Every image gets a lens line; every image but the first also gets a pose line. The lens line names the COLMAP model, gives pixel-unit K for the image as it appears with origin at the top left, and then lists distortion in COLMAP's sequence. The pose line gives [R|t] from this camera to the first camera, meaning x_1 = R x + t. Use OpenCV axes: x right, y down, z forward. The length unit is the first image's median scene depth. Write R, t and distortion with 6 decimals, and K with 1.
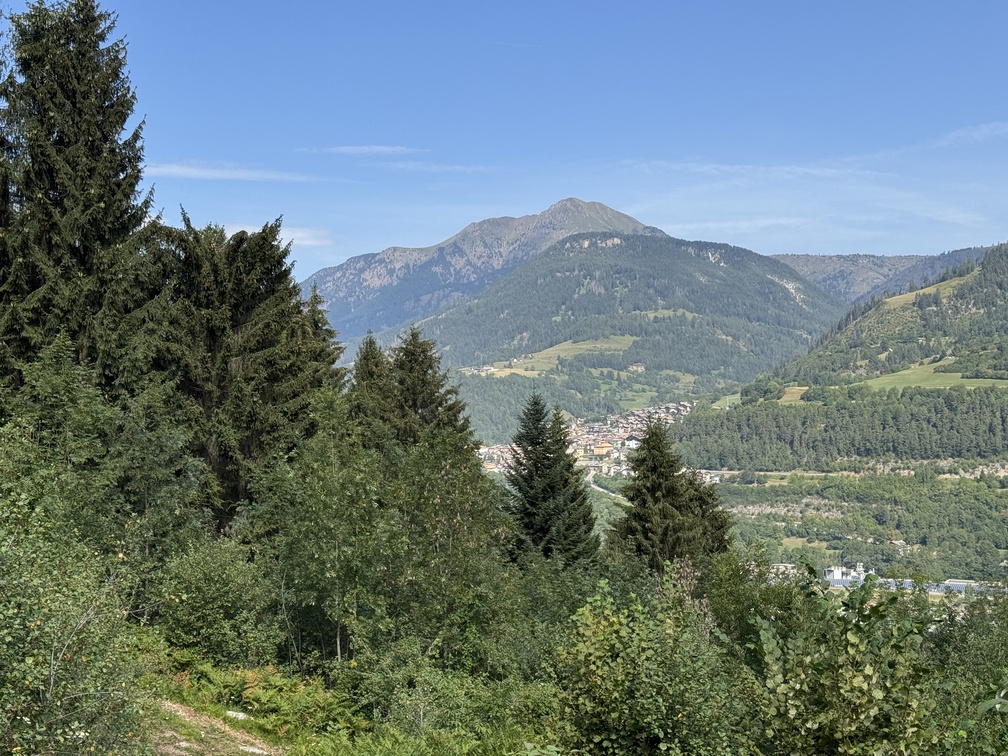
lens RADIAL K [[1416.6, 0, 502.7], [0, 1416.6, 385.2], [0, 0, 1]] dist [0.155209, -0.126950]
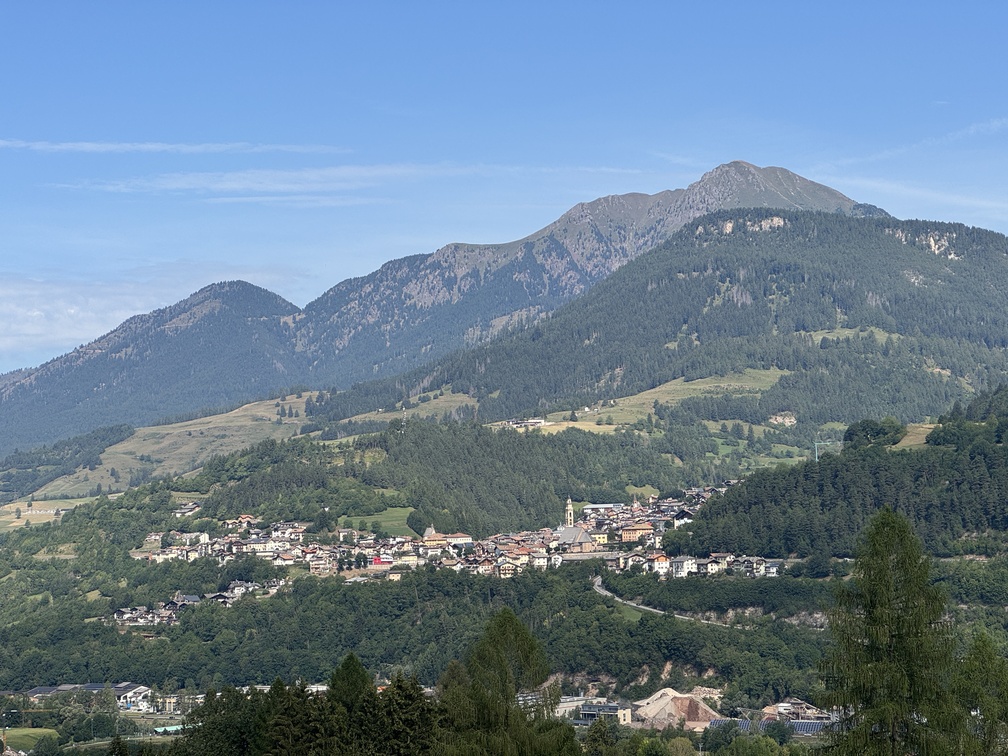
lens RADIAL K [[2270.4, 0, 504.0], [0, 2270.4, 378.0], [0, 0, 1]] dist [-0.205276, 6.753345]
pose [[0.997289, -0.011841, -0.072630, 0.036754], [0.008876, 0.999119, -0.041016, 0.007544], [0.073052, 0.040260, 0.996515, 0.003951]]
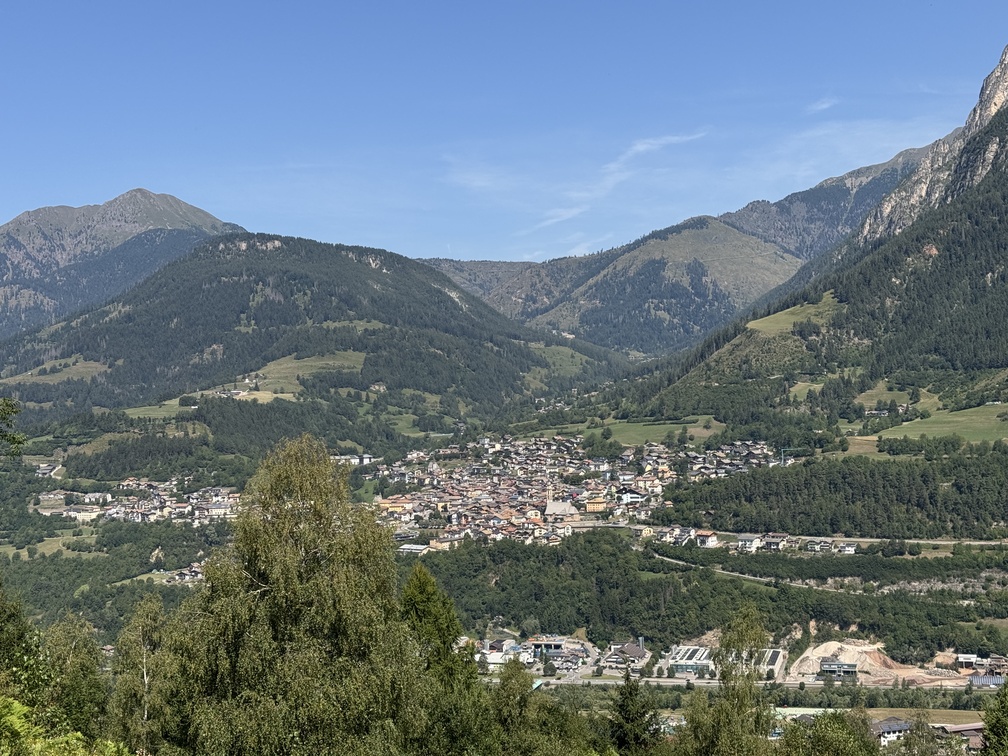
lens RADIAL K [[1416.6, 0, 502.7], [0, 1416.6, 385.2], [0, 0, 1]] dist [0.155209, -0.126950]
pose [[0.936731, -0.011632, 0.349858, -0.125696], [0.009930, 0.999929, 0.006658, -0.015371], [-0.349910, -0.002762, 0.936779, 0.082342]]
